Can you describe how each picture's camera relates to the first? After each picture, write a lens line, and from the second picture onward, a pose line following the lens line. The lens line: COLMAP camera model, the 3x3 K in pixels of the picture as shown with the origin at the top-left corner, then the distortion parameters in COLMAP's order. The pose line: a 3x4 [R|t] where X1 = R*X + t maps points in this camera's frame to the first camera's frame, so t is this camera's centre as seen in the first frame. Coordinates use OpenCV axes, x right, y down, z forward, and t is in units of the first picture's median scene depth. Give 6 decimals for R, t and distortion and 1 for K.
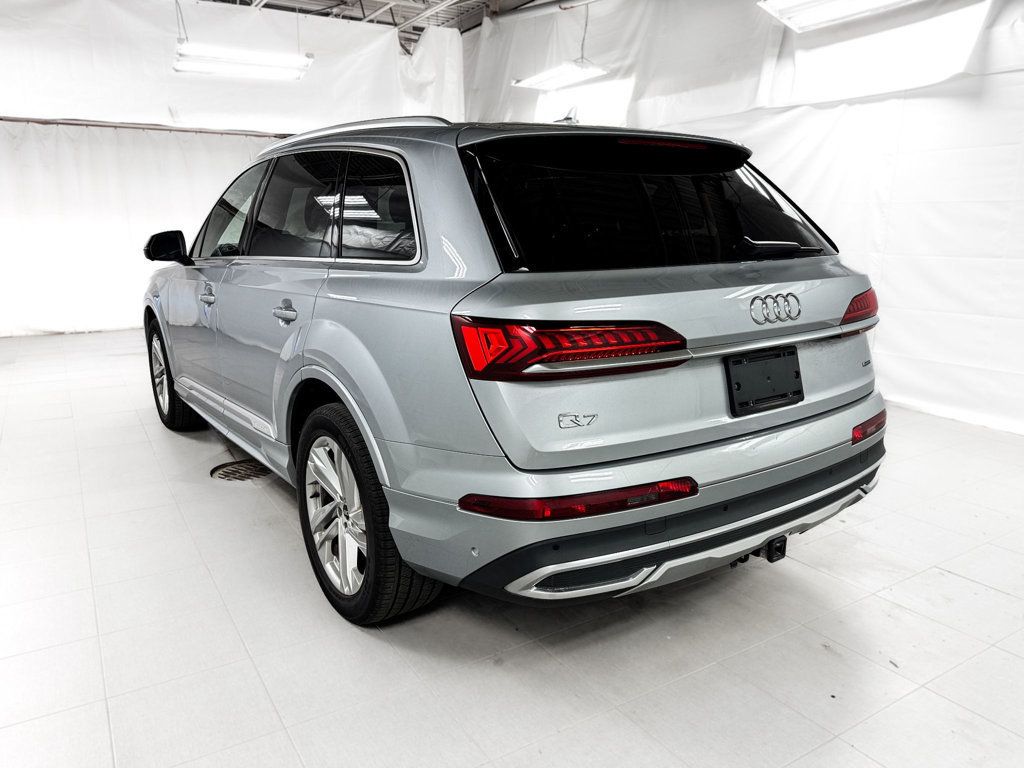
lens RADIAL K [[738.6, 0, 509.0], [0, 738.6, 396.8], [0, 0, 1]] dist [0.010356, 0.001360]
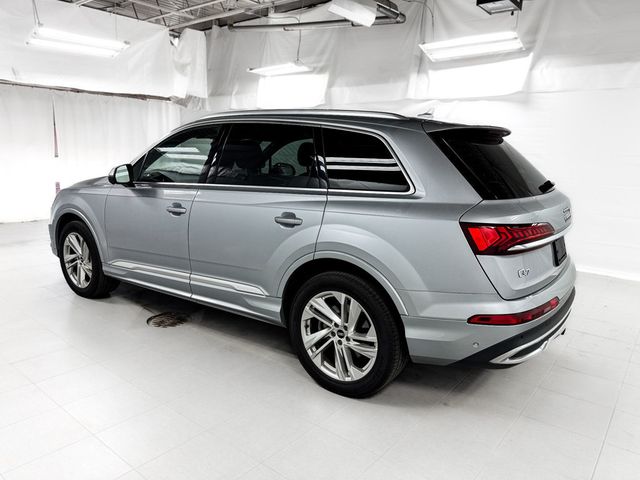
lens RADIAL K [[450.9, 0, 322.8], [0, 450.9, 256.6], [0, 0, 1]] dist [0.050088, -0.066087]
pose [[0.946487, -0.047149, 0.319279, -0.557455], [0.047881, 0.998838, 0.005561, -0.031689], [-0.319170, 0.010024, 0.947644, 0.002611]]
